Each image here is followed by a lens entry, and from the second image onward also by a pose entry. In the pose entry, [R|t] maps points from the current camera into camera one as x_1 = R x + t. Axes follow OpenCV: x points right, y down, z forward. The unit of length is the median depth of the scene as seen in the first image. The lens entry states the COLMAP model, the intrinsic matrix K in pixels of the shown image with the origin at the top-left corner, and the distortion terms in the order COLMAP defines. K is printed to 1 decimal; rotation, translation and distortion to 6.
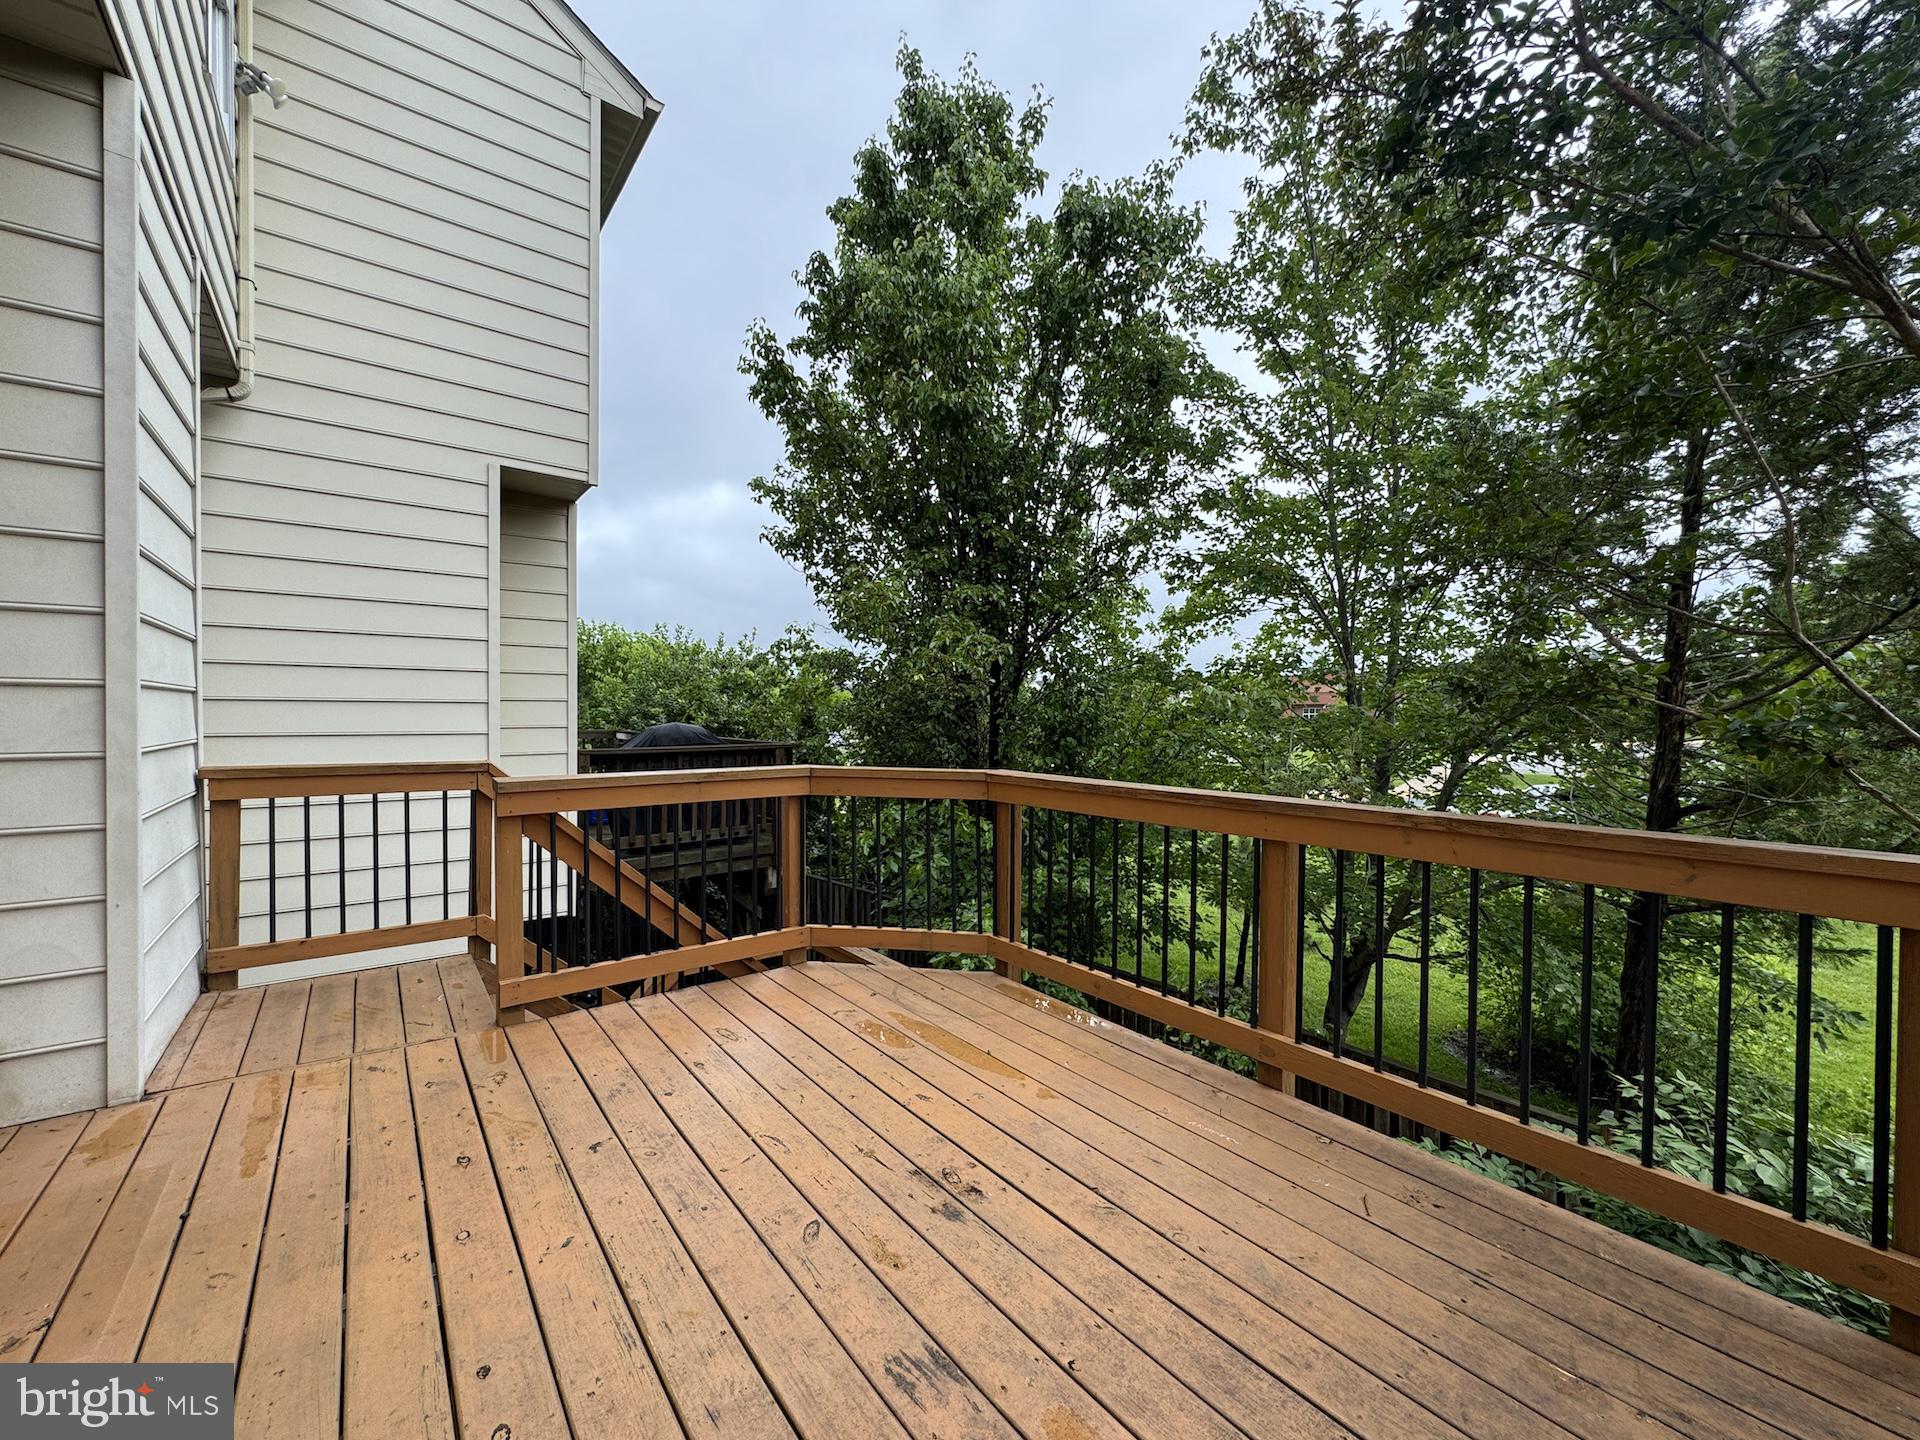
lens RADIAL K [[763.0, 0, 965.3], [0, 763.0, 721.3], [0, 0, 1]] dist [-0.002330, -0.000107]
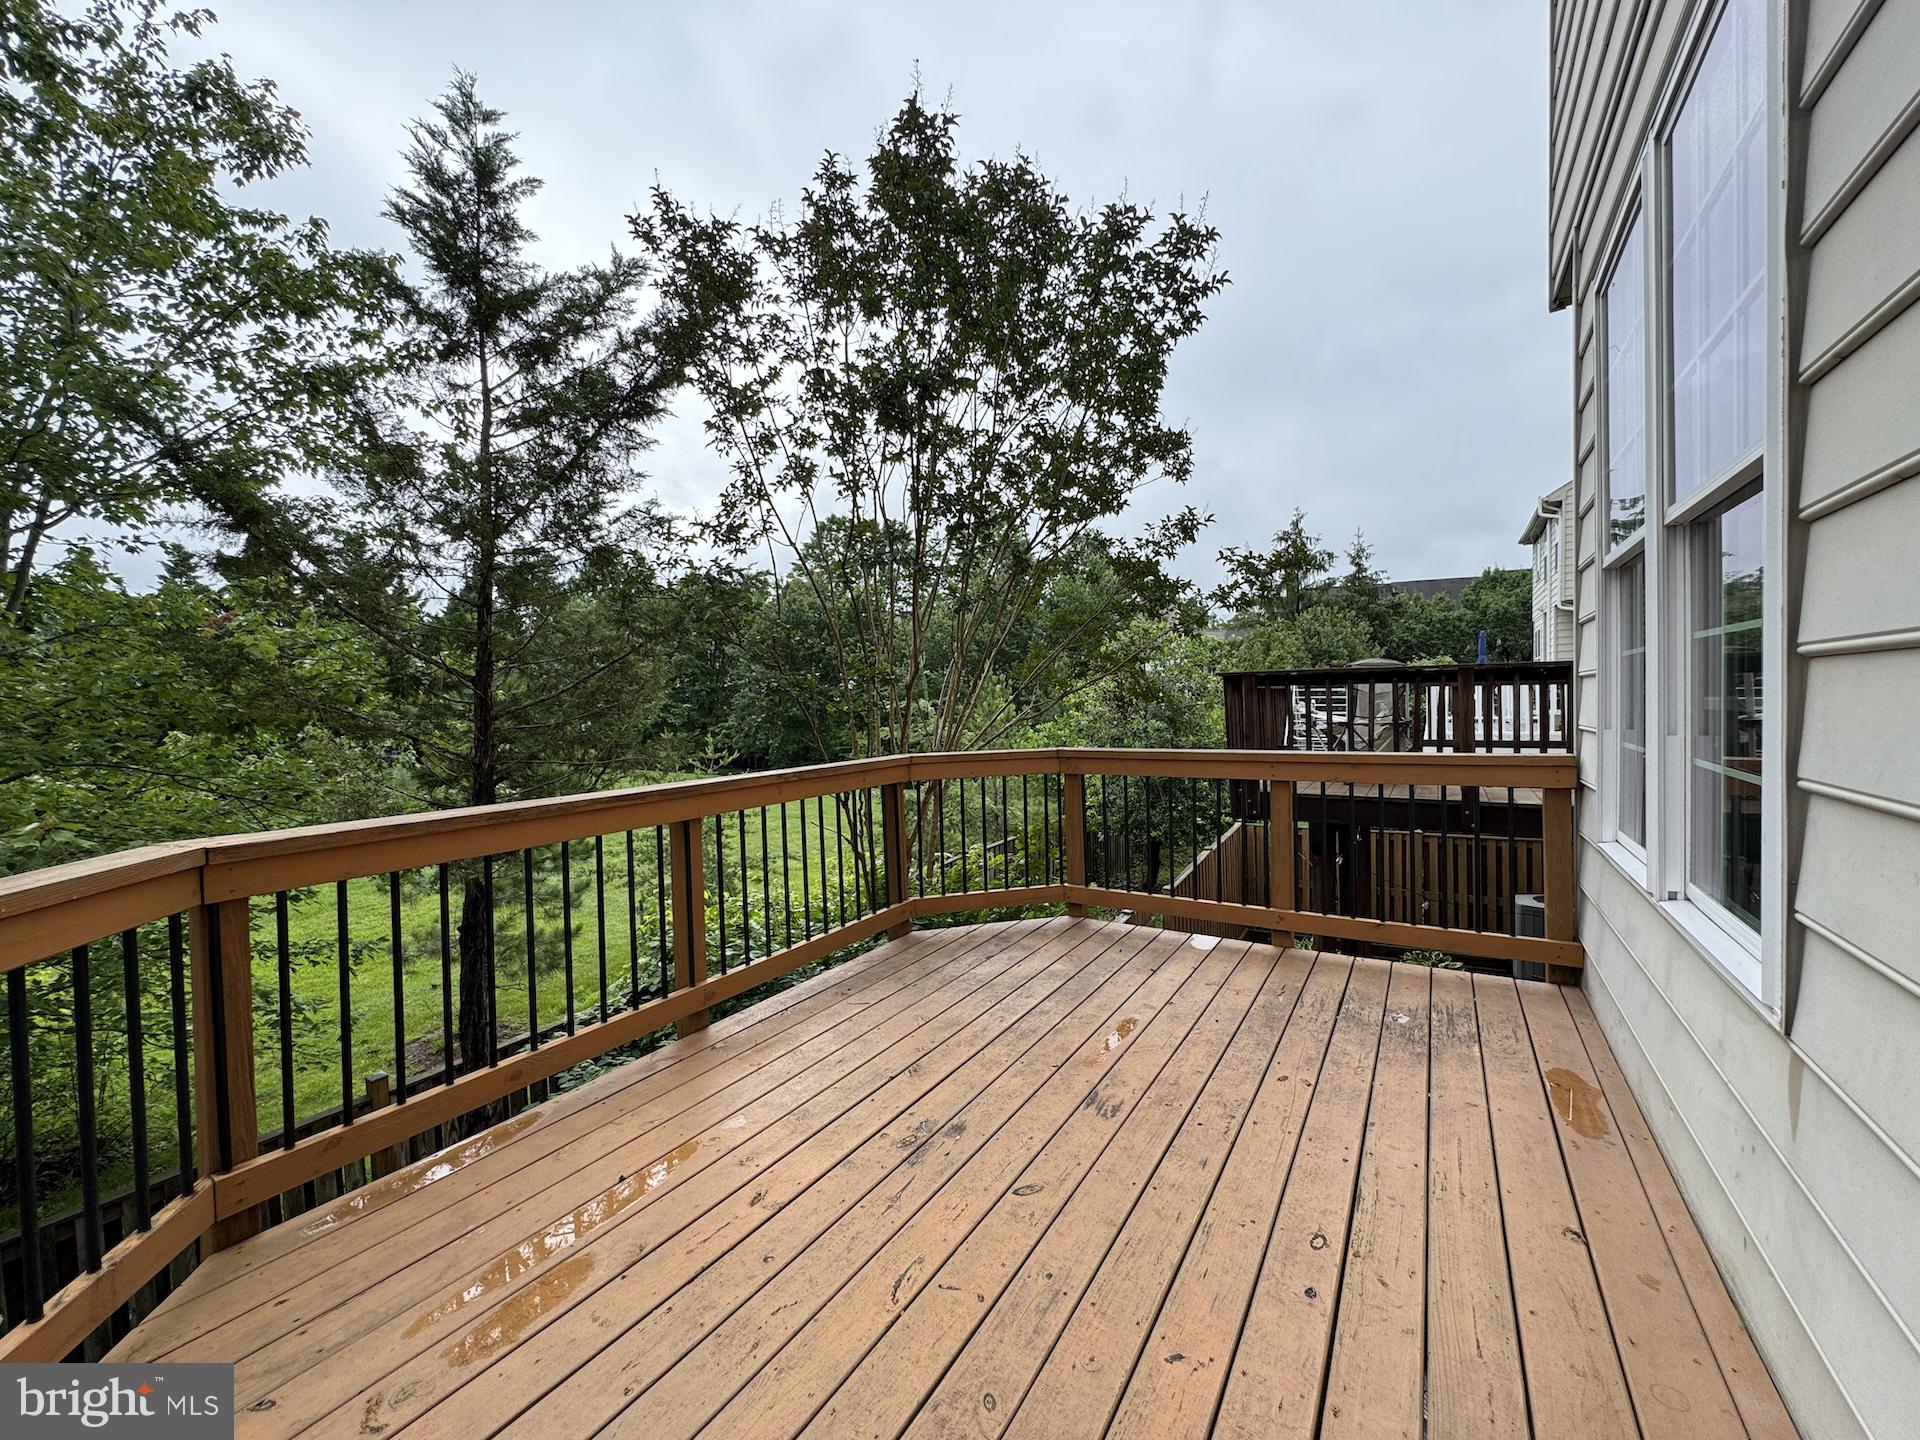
lens RADIAL K [[763.0, 0, 962.3], [0, 763.0, 715.7], [0, 0, 1]] dist [-0.002330, -0.000107]
pose [[-0.338184, -0.019908, 0.940869, -1.094781], [0.029076, 0.999078, 0.031591, -0.029121], [-0.940631, 0.038040, -0.337293, 1.338853]]
